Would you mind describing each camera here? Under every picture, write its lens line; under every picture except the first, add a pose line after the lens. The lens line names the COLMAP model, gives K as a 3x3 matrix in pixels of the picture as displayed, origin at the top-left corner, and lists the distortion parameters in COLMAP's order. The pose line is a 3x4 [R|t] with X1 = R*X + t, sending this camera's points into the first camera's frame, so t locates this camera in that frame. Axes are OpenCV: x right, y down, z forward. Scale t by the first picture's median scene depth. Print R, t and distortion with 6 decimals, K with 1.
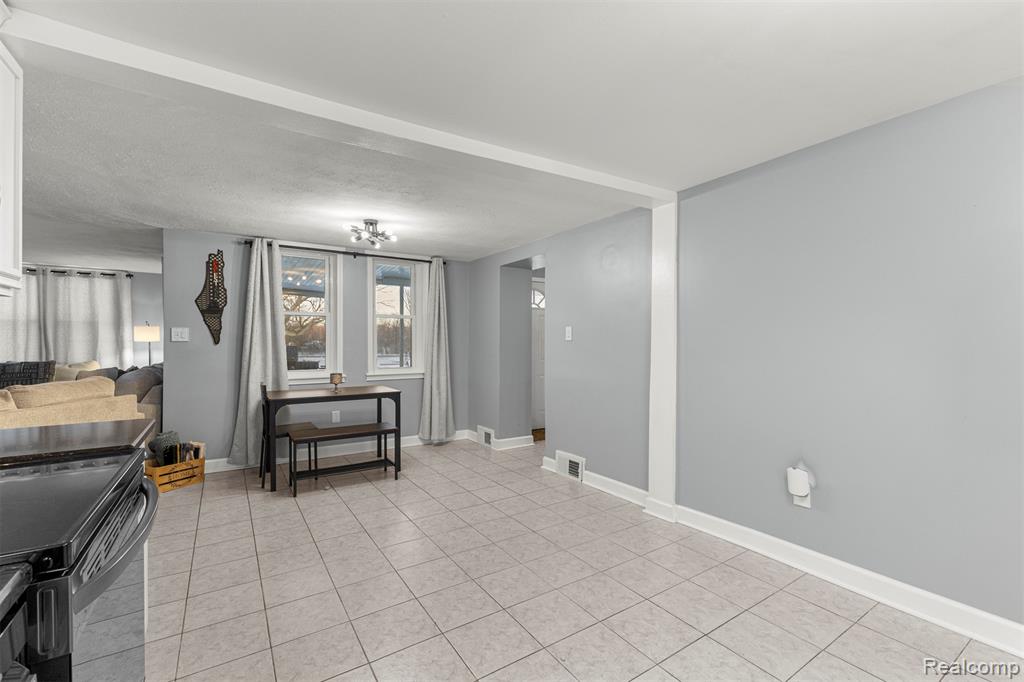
lens RADIAL K [[439.3, 0, 512.0], [0, 439.3, 341.0], [0, 0, 1]] dist [0.002138, -0.000030]
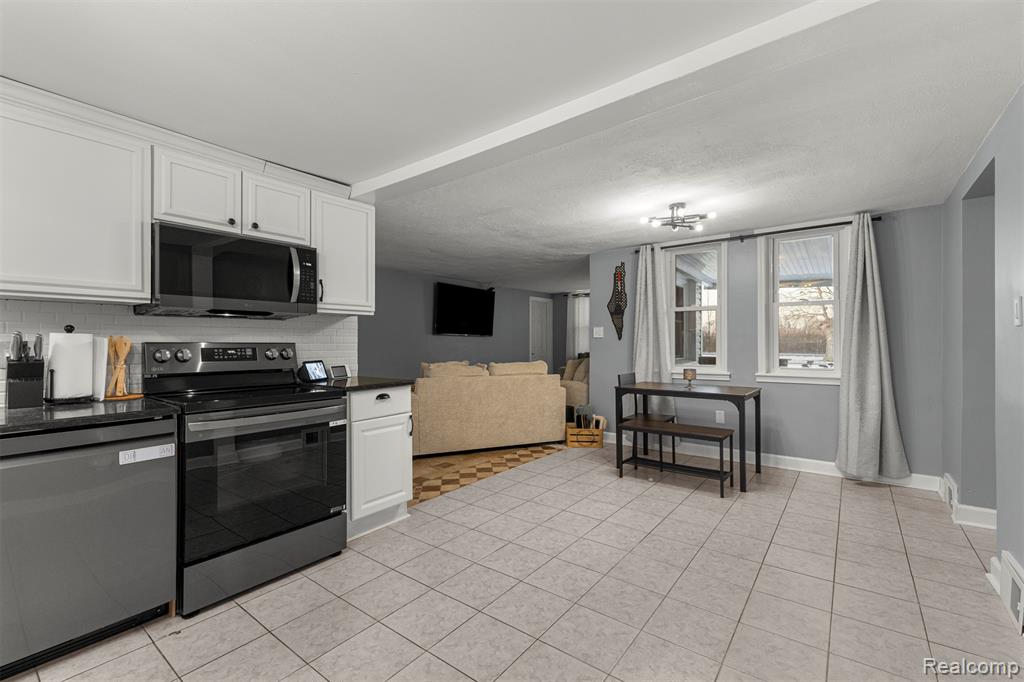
lens RADIAL K [[438.7, 0, 520.2], [0, 438.7, 337.4], [0, 0, 1]] dist [0.002460, 0.000104]
pose [[0.342183, -0.011887, -0.939558, 0.401726], [0.006069, 0.999927, -0.010440, 0.012688], [0.939614, -0.002130, 0.342230, 0.342924]]
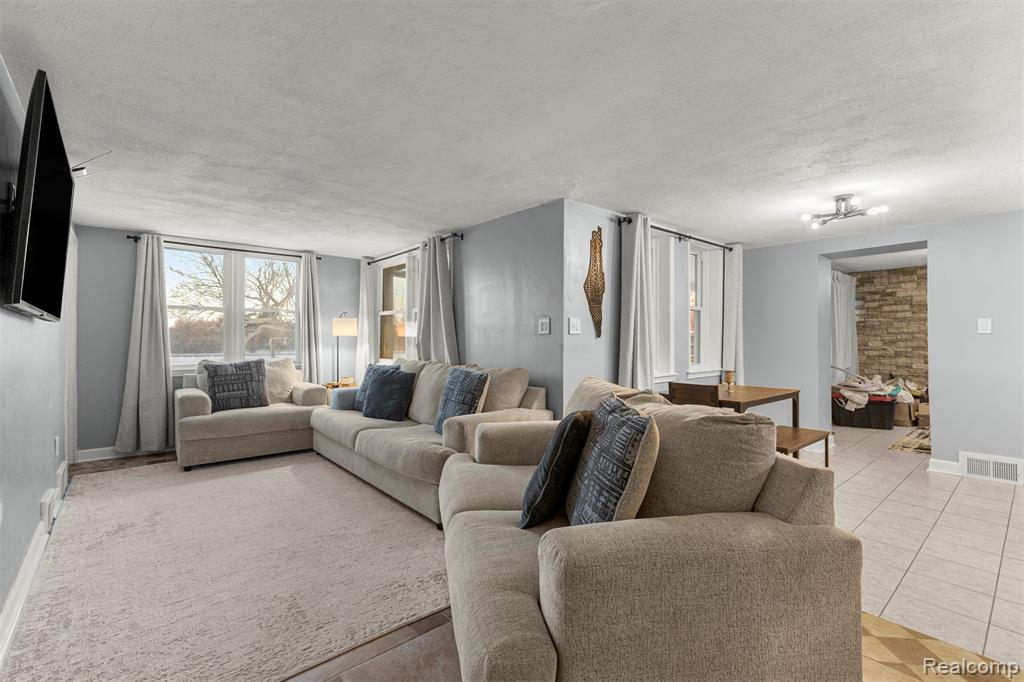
lens RADIAL K [[439.3, 0, 512.0], [0, 439.3, 341.0], [0, 0, 1]] dist [0.002138, -0.000030]
pose [[0.994123, -0.001133, 0.108251, -0.989856], [-0.000359, 0.999905, 0.013757, 0.001133], [-0.108256, -0.013715, 0.994028, 0.186536]]
